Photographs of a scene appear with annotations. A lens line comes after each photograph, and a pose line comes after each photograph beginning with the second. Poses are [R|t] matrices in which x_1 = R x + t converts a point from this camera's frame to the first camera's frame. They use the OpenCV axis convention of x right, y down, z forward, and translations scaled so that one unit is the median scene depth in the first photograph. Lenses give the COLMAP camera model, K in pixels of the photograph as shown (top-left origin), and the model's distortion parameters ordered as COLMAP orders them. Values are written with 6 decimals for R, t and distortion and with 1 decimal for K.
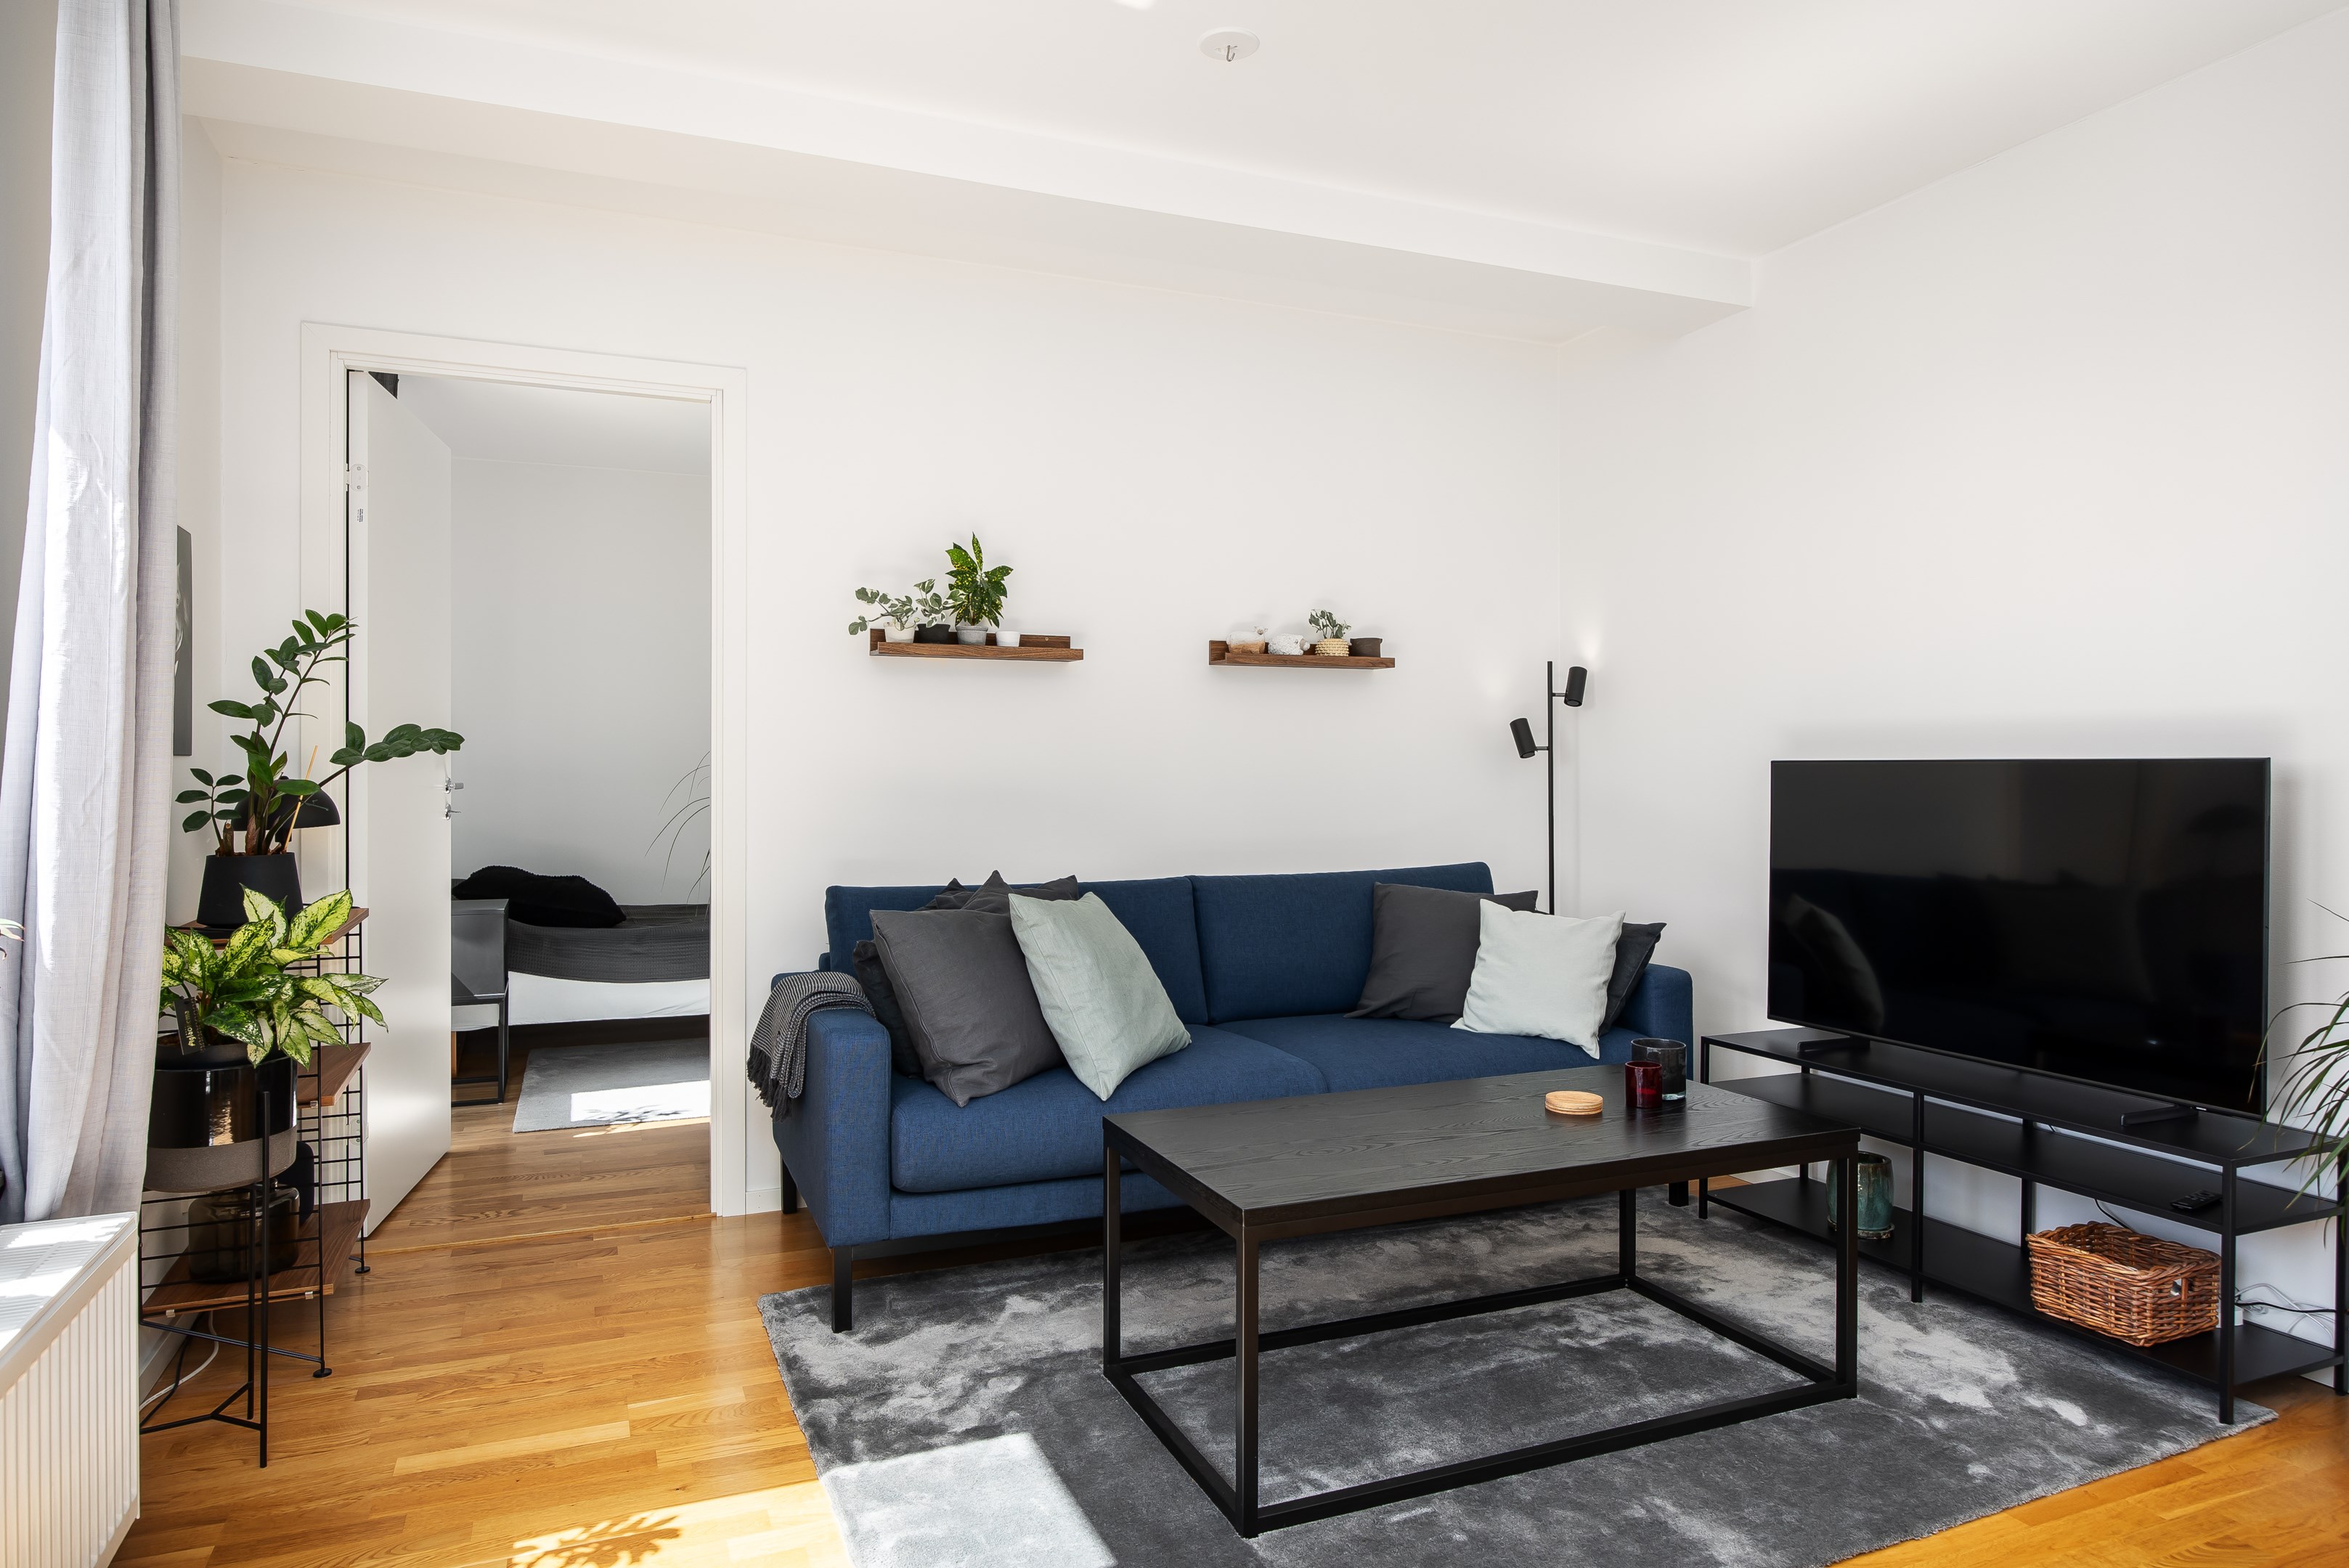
lens RADIAL K [[1447.9, 0, 1164.2], [0, 1447.9, 774.5], [0, 0, 1]] dist [-0.010106, -0.000308]
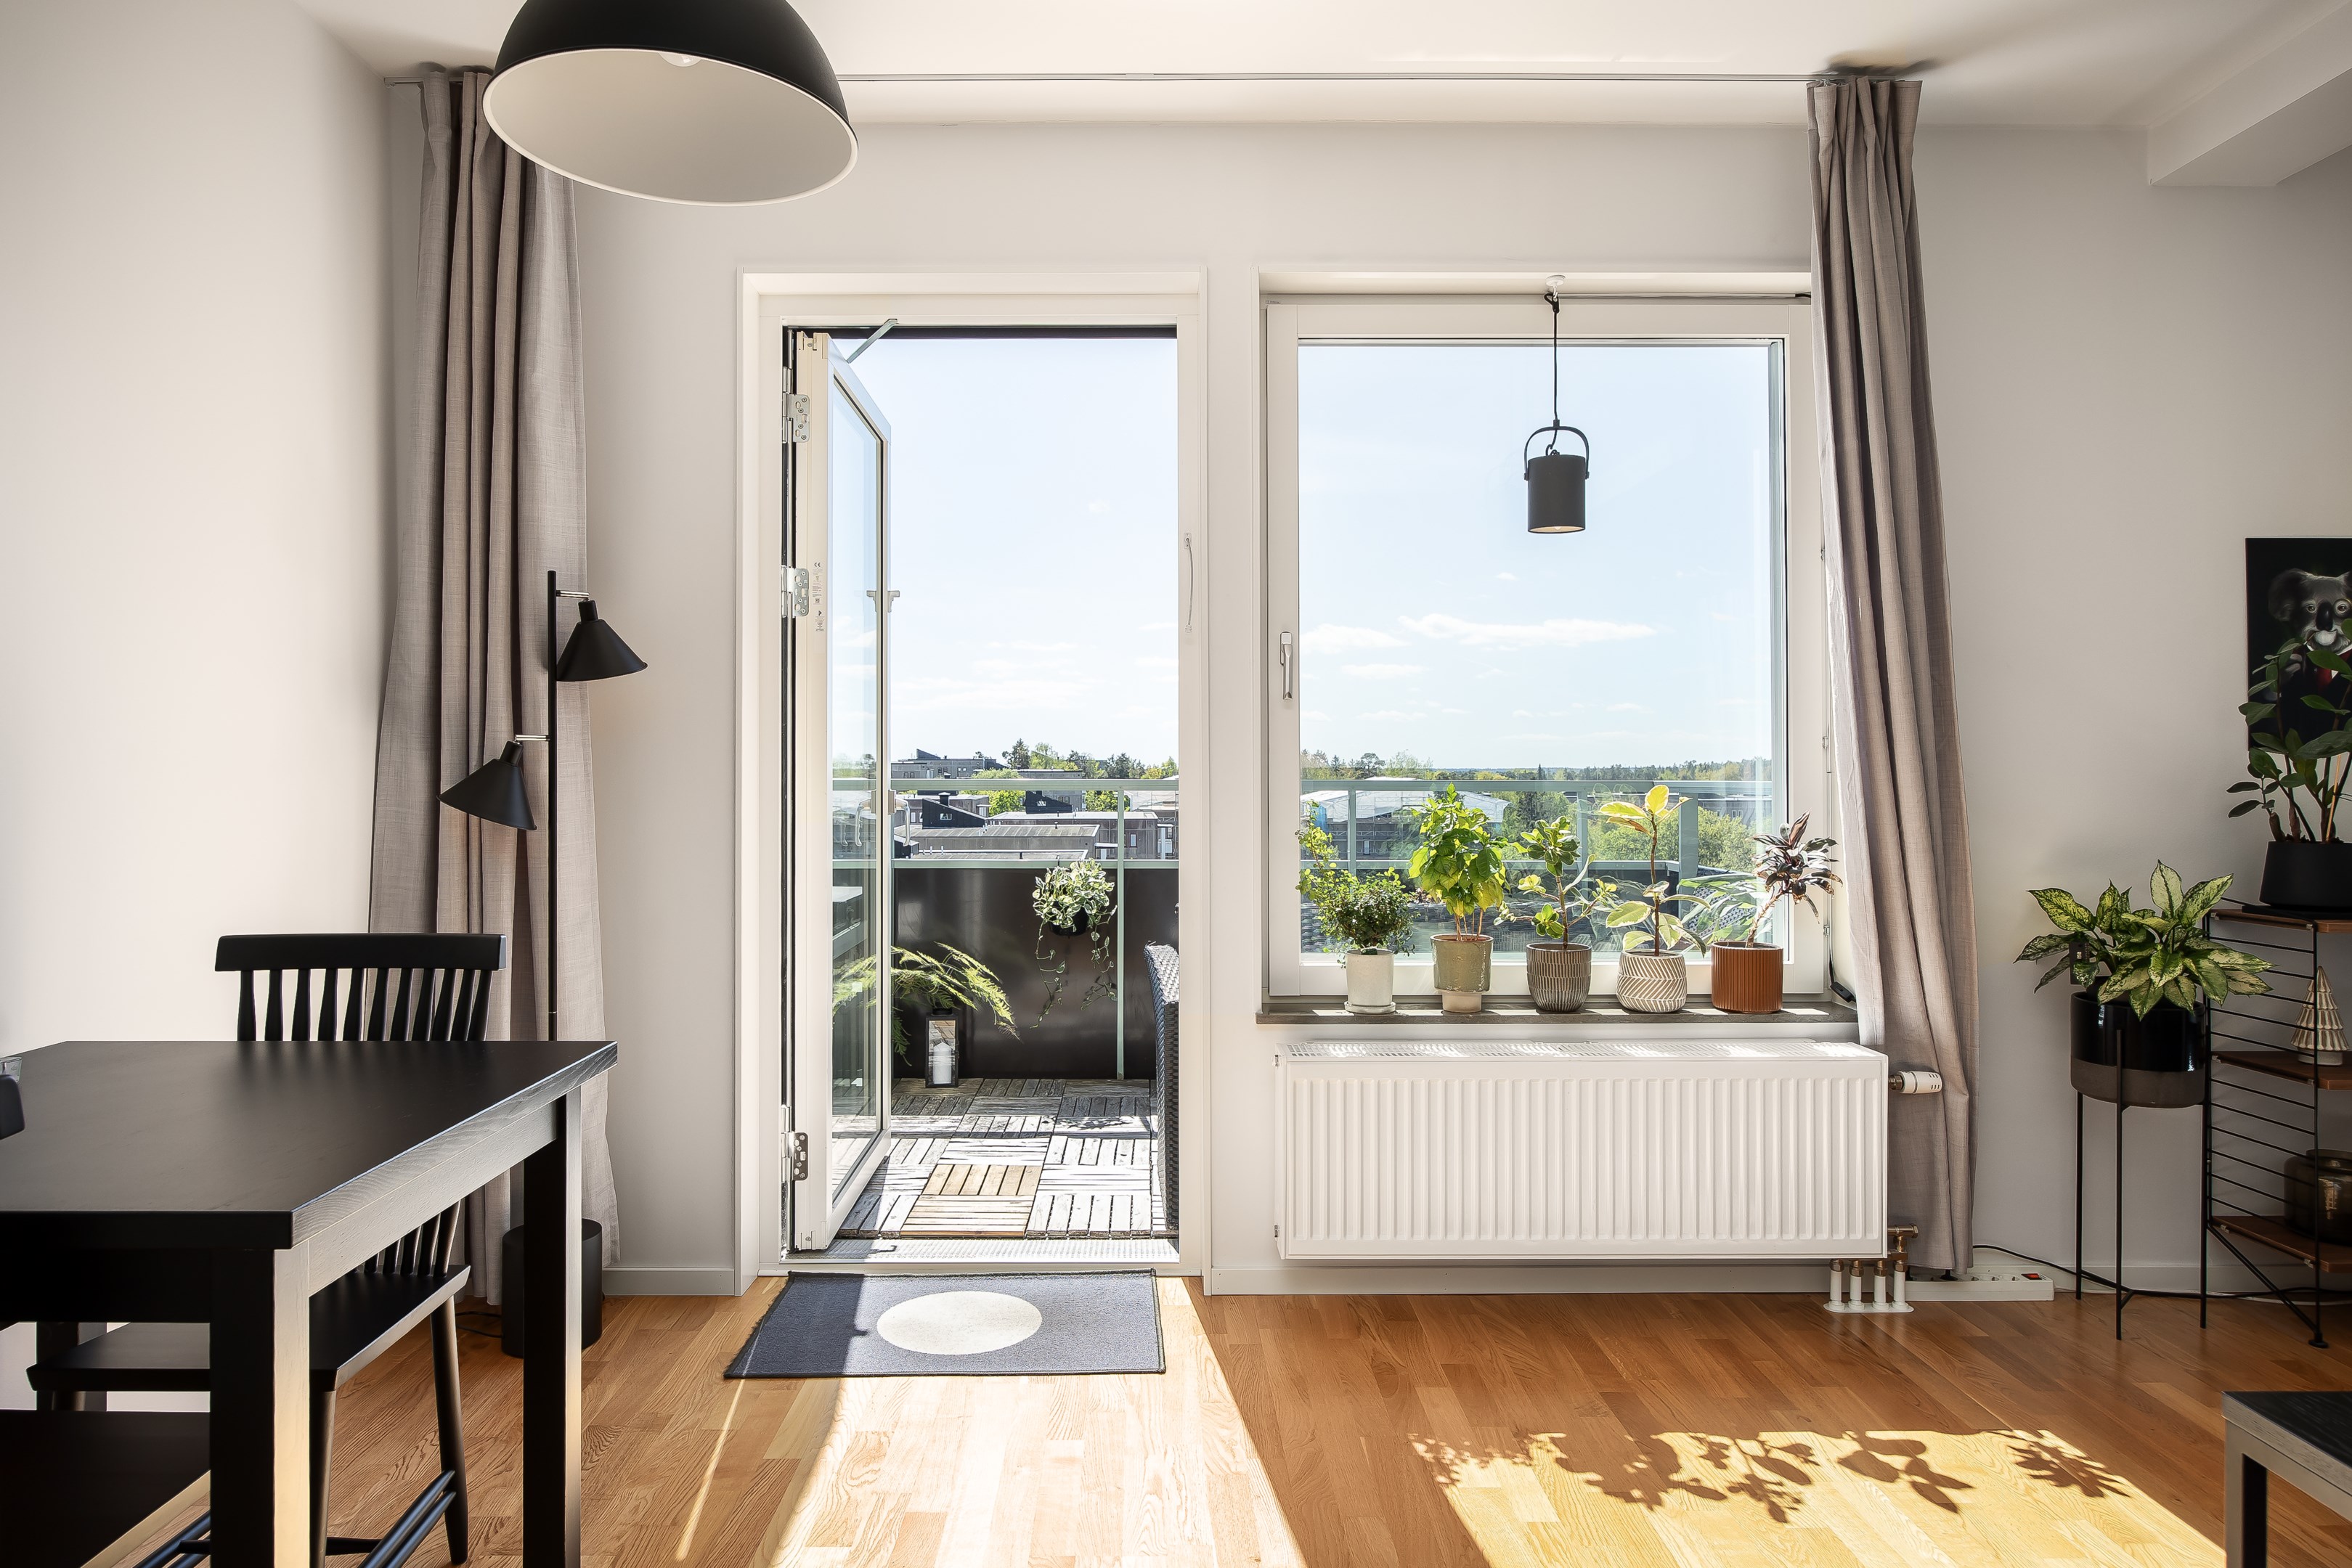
lens RADIAL K [[1449.7, 0, 1112.4], [0, 1449.7, 758.0], [0, 0, 1]] dist [-0.010106, -0.000308]
pose [[-0.418045, -0.002813, -0.908422, 0.508820], [0.000685, 0.999994, -0.003412, -0.002878], [0.908426, -0.002048, -0.418041, 0.451274]]
